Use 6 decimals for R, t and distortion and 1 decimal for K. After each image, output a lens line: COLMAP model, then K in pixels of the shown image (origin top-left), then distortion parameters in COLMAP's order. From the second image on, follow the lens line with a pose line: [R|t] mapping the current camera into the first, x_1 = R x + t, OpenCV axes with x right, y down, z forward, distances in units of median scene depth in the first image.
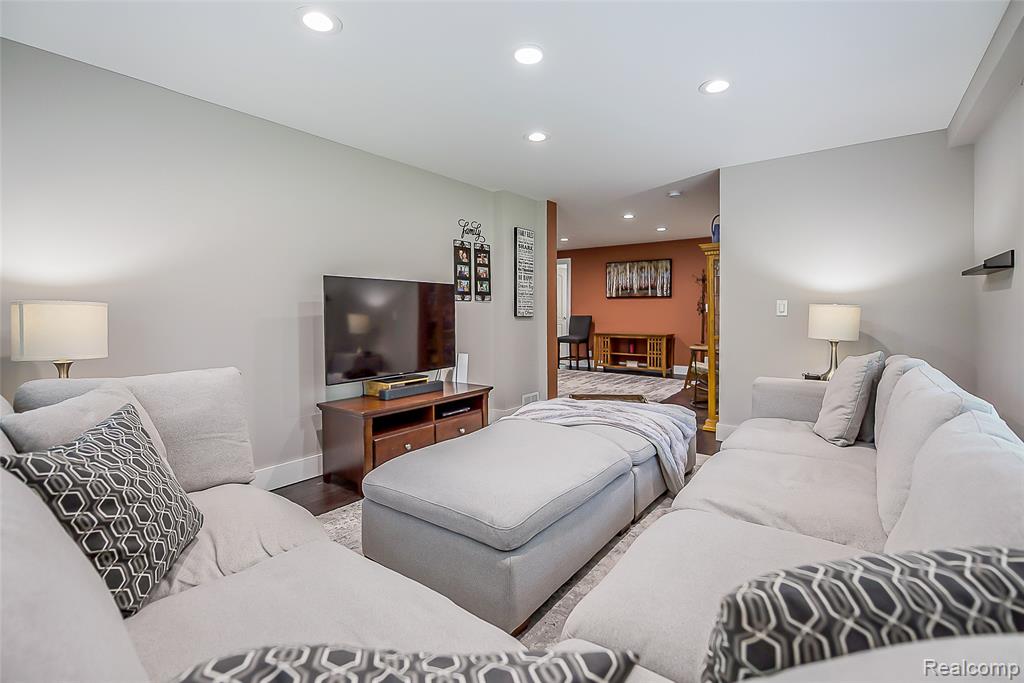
lens RADIAL K [[441.3, 0, 534.8], [0, 441.3, 313.7], [0, 0, 1]] dist [-0.010534, 0.000076]
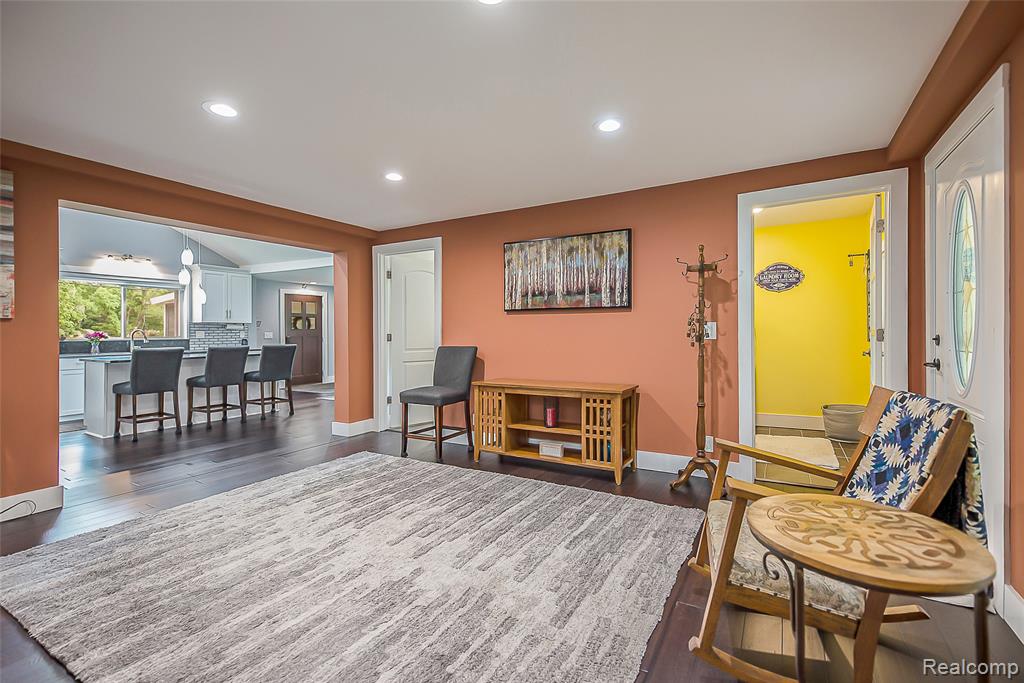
lens RADIAL K [[441.3, 0, 517.7], [0, 441.3, 337.6], [0, 0, 1]] dist [-0.010534, 0.000076]
pose [[0.997343, -0.010054, 0.072145, 0.148586], [0.009278, 0.999896, 0.011076, -0.012003], [-0.072249, -0.010378, 0.997333, 0.518597]]
